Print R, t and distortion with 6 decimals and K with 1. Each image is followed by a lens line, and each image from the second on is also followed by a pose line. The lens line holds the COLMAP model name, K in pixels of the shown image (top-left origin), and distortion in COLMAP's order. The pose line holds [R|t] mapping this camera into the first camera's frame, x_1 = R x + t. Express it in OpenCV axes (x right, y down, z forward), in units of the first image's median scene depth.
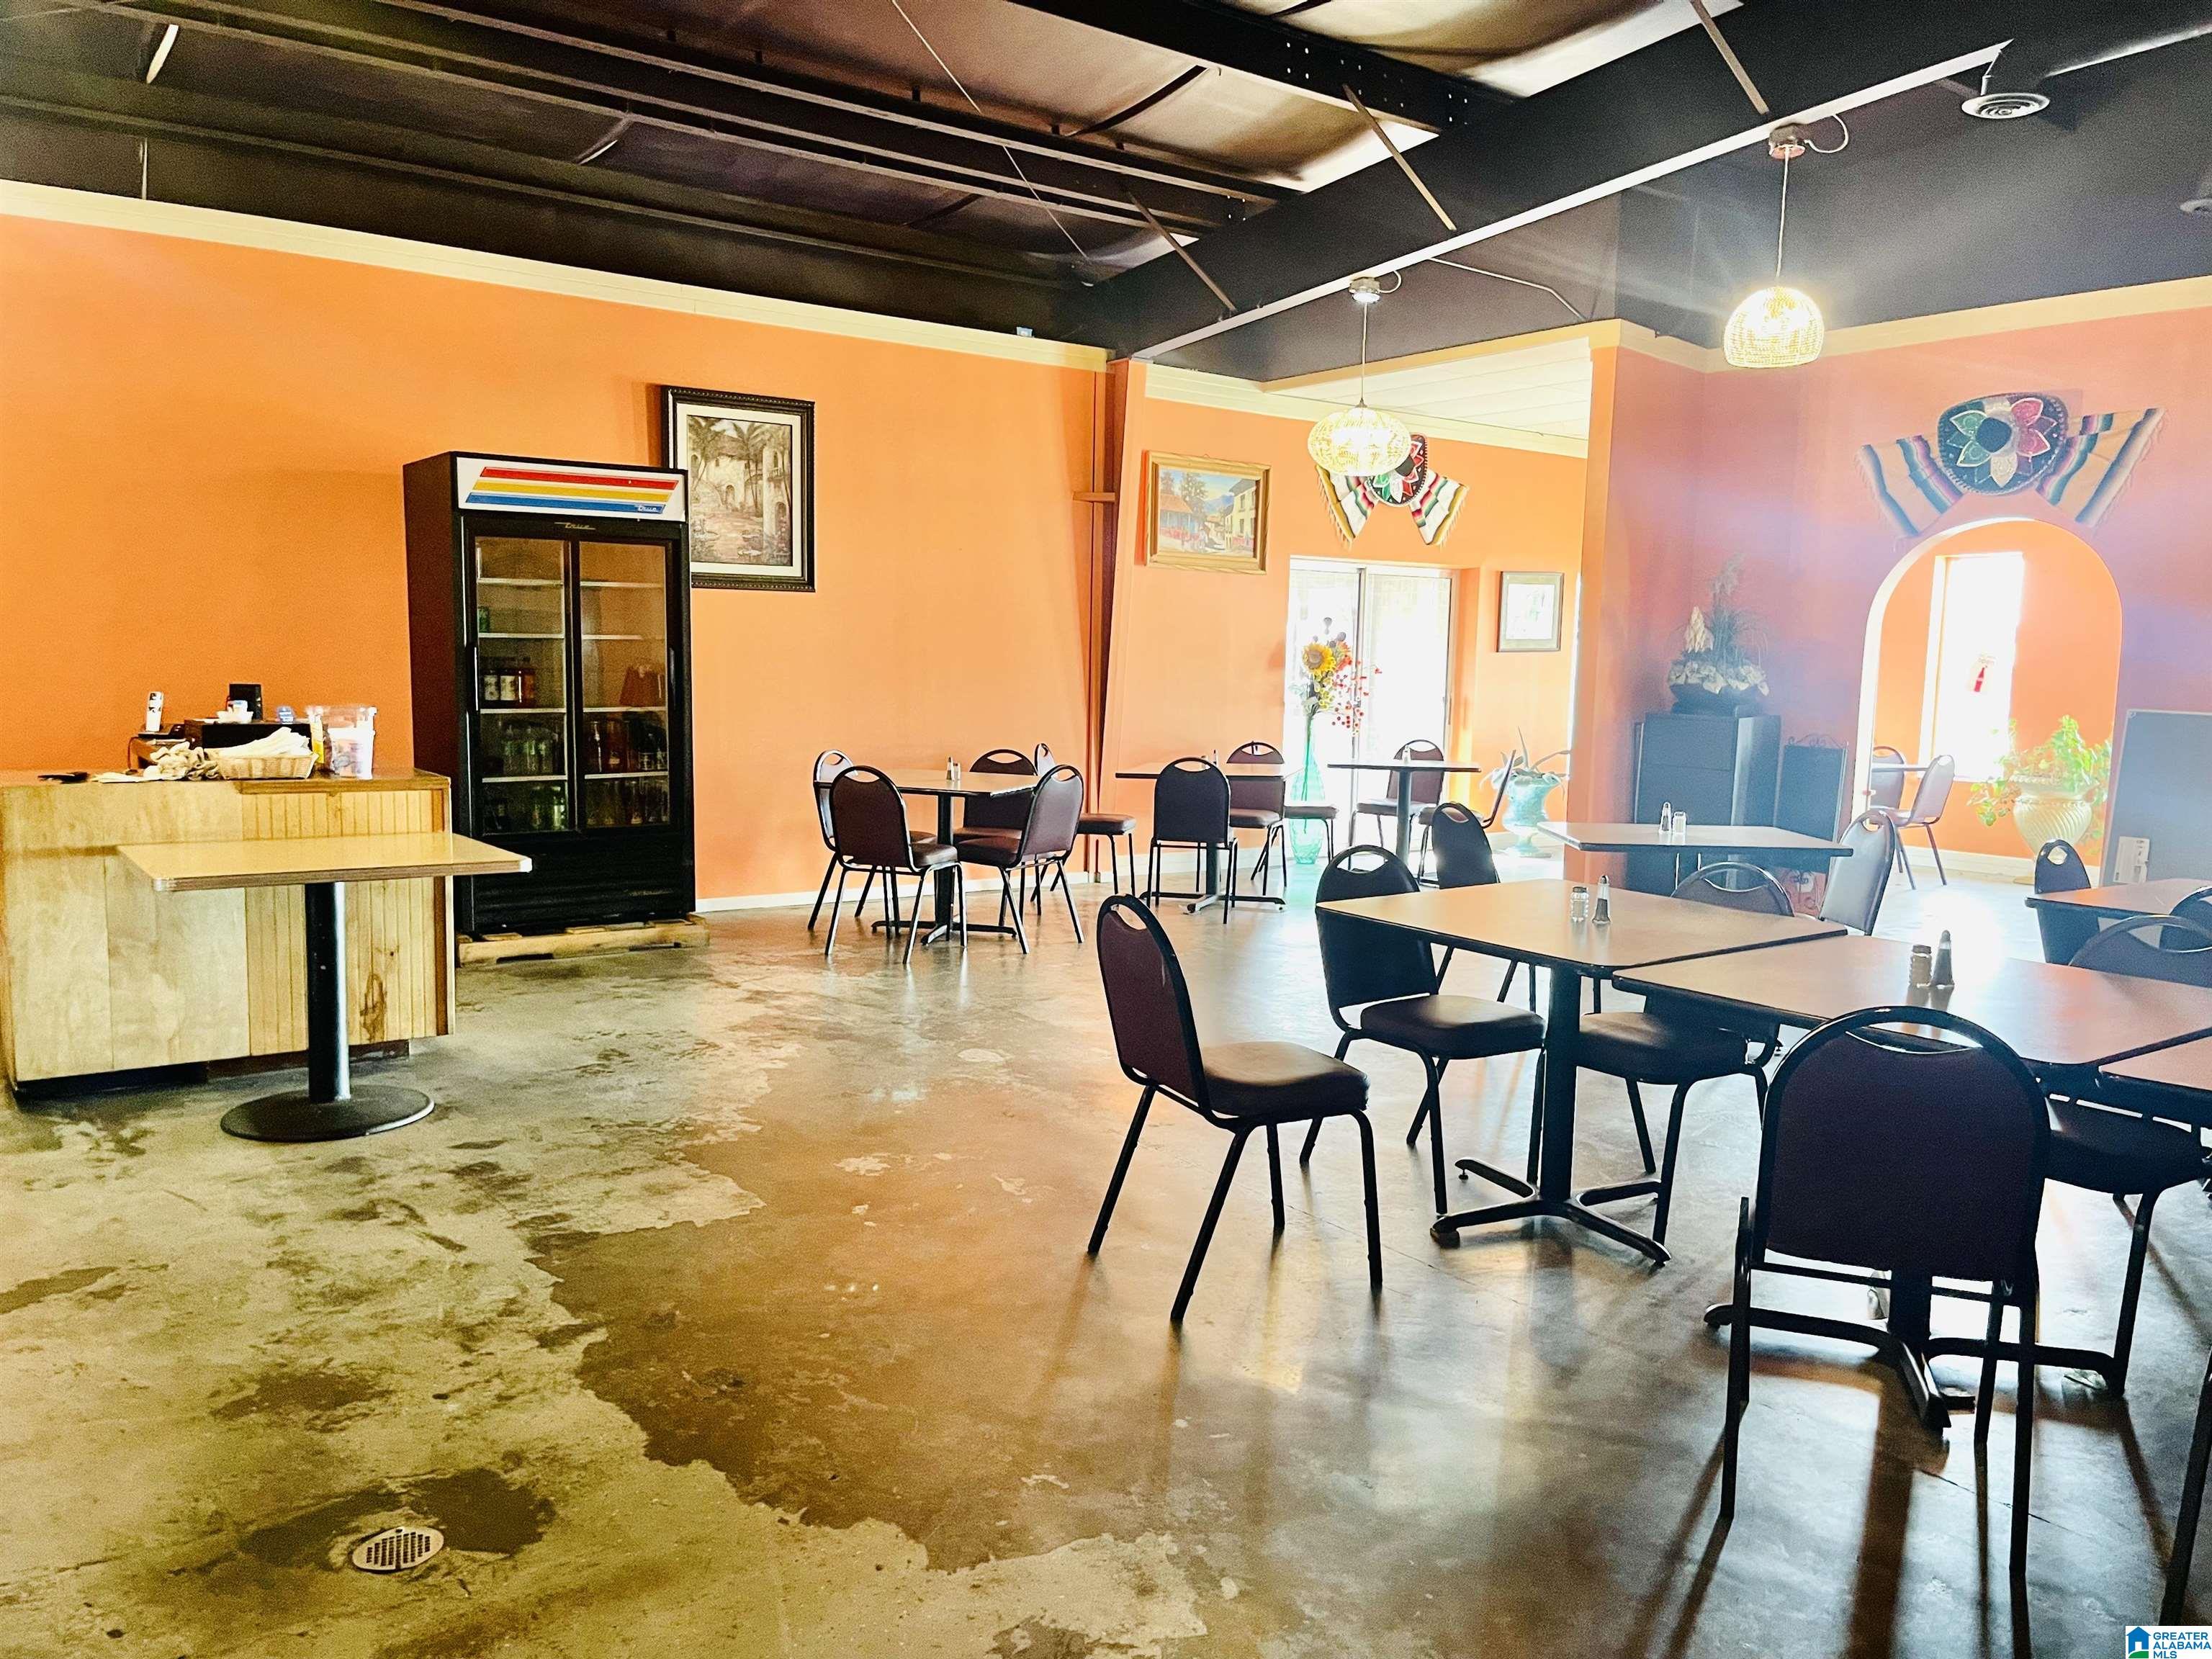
lens RADIAL K [[1671.9, 0, 1104.6], [0, 1671.9, 839.1], [0, 0, 1]] dist [0.026458, -0.032168]
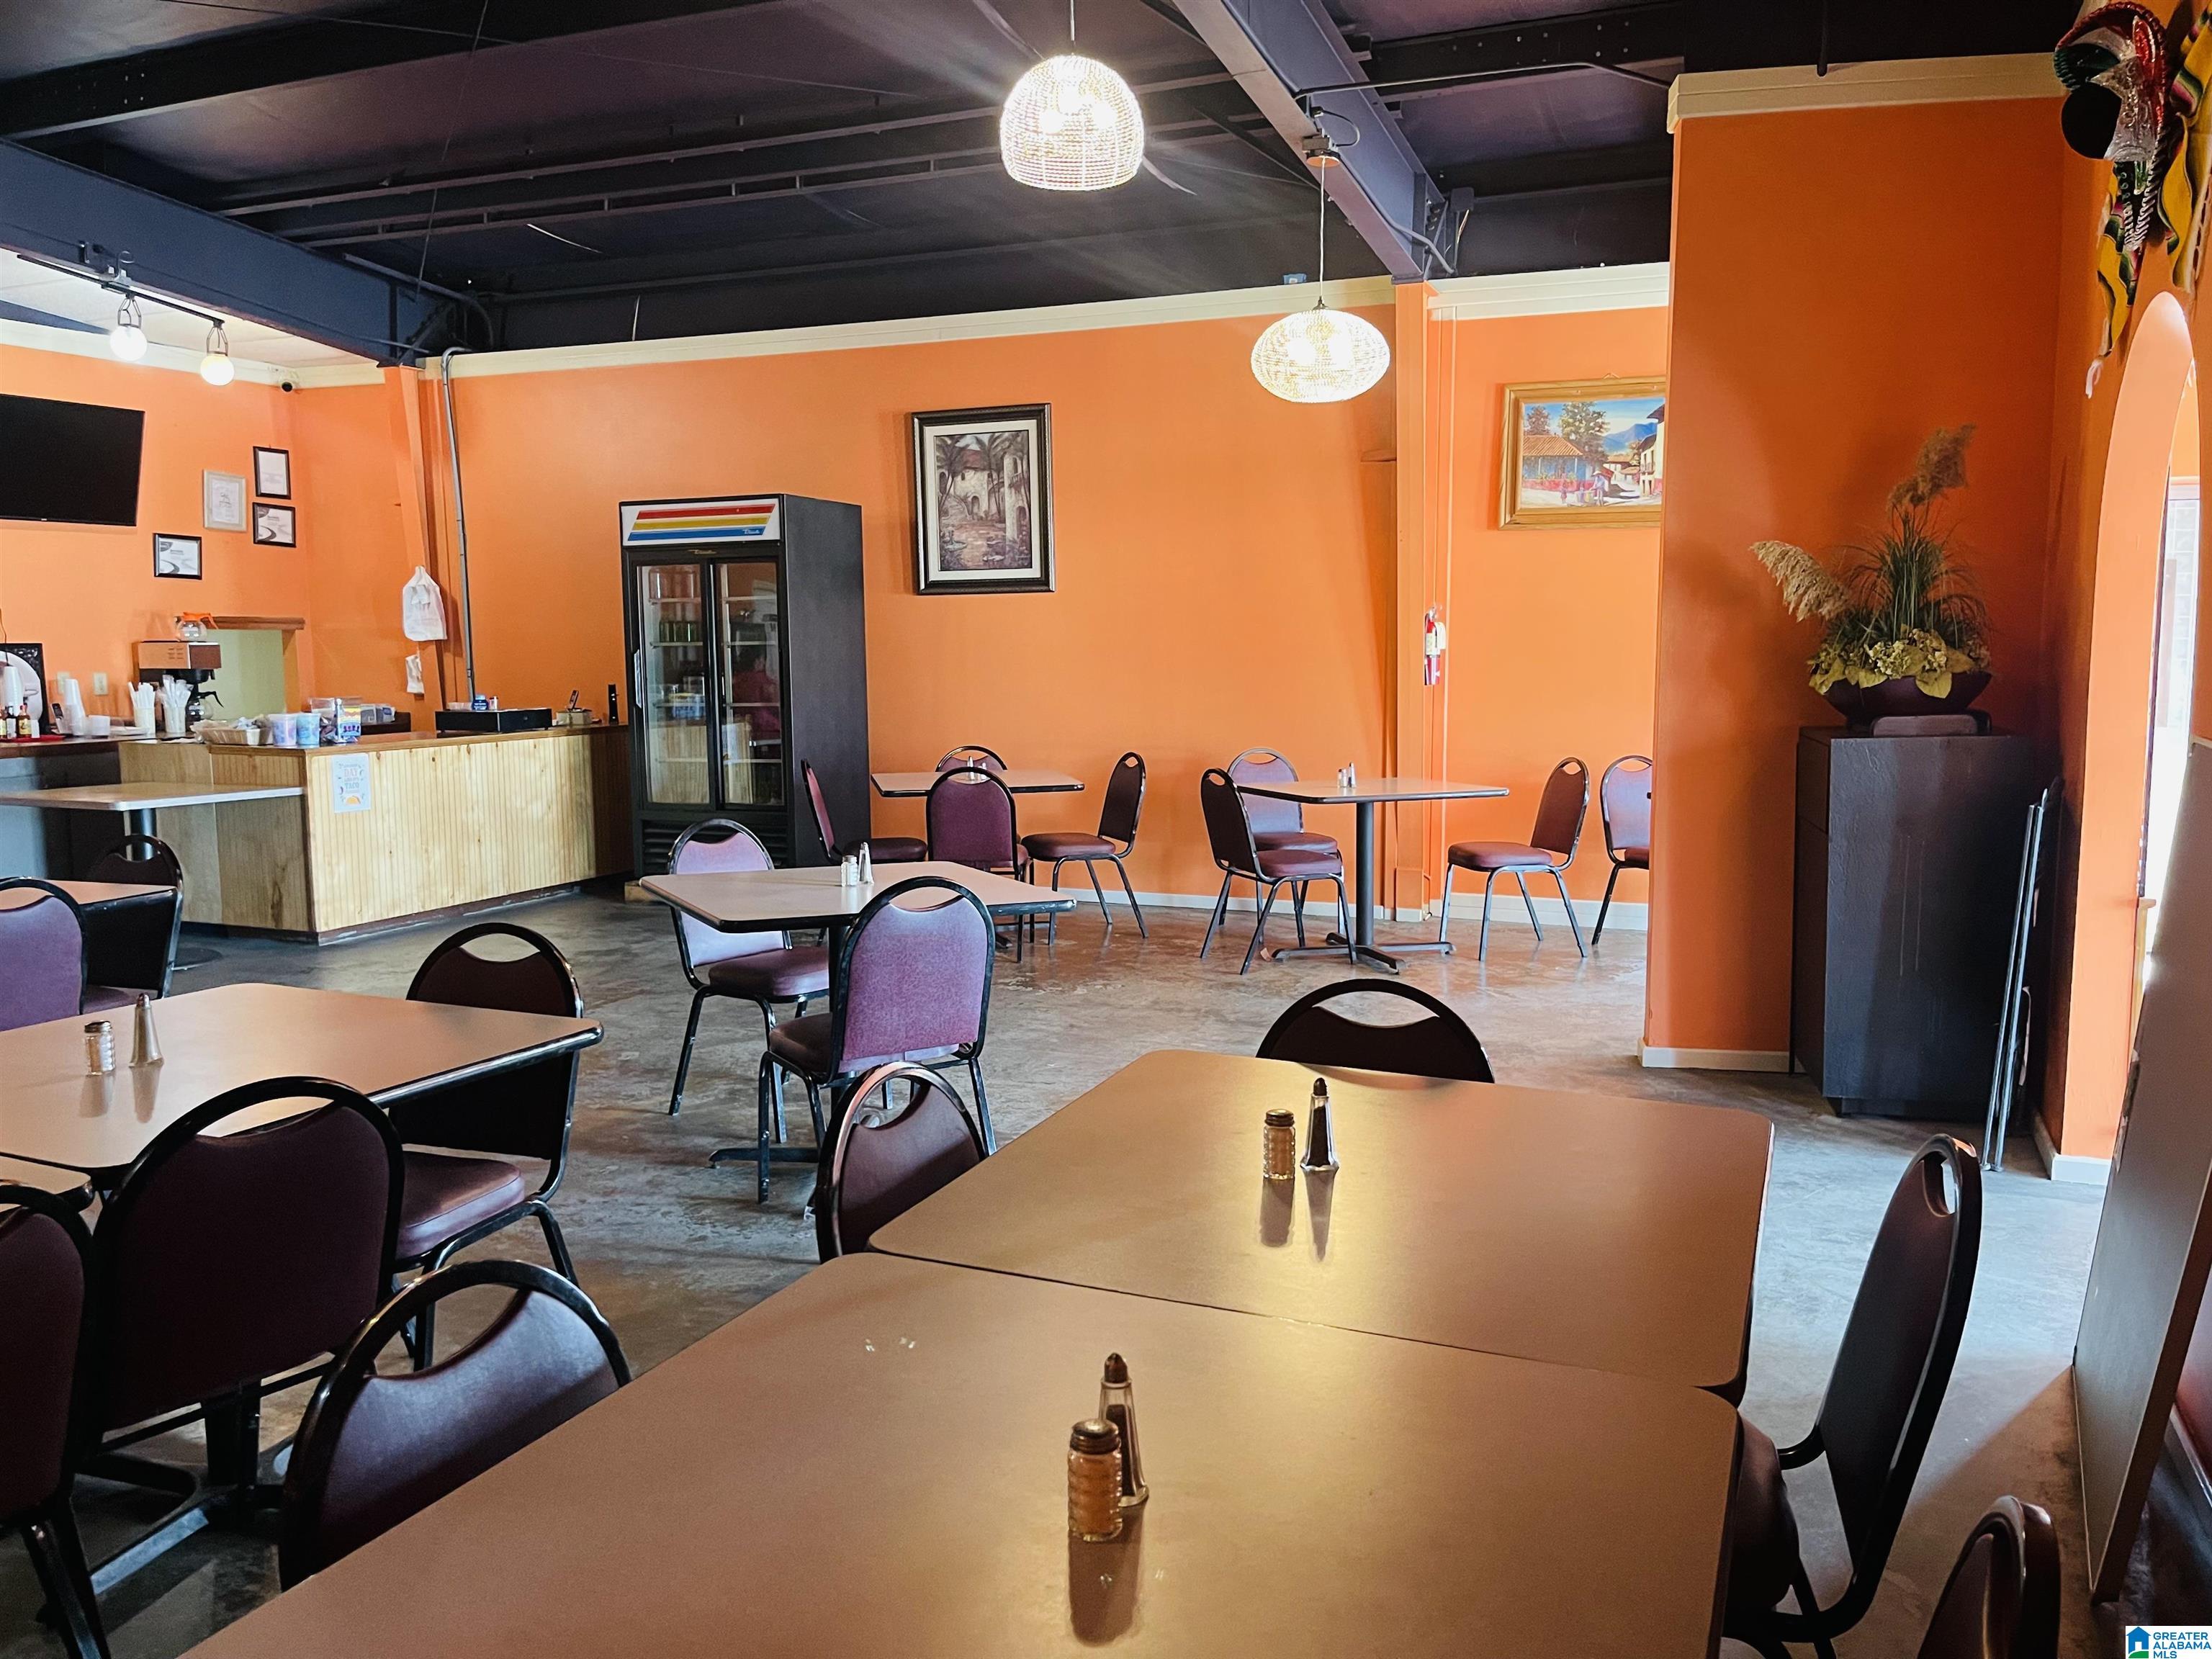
lens RADIAL K [[1671.9, 0, 1105.3], [0, 1671.9, 832.1], [0, 0, 1]] dist [0.026458, -0.032168]
pose [[0.552721, 0.060600, -0.831160, 0.709751], [-0.071393, 0.997129, 0.025224, -0.031815], [0.830303, 0.045397, 0.555461, 0.487515]]
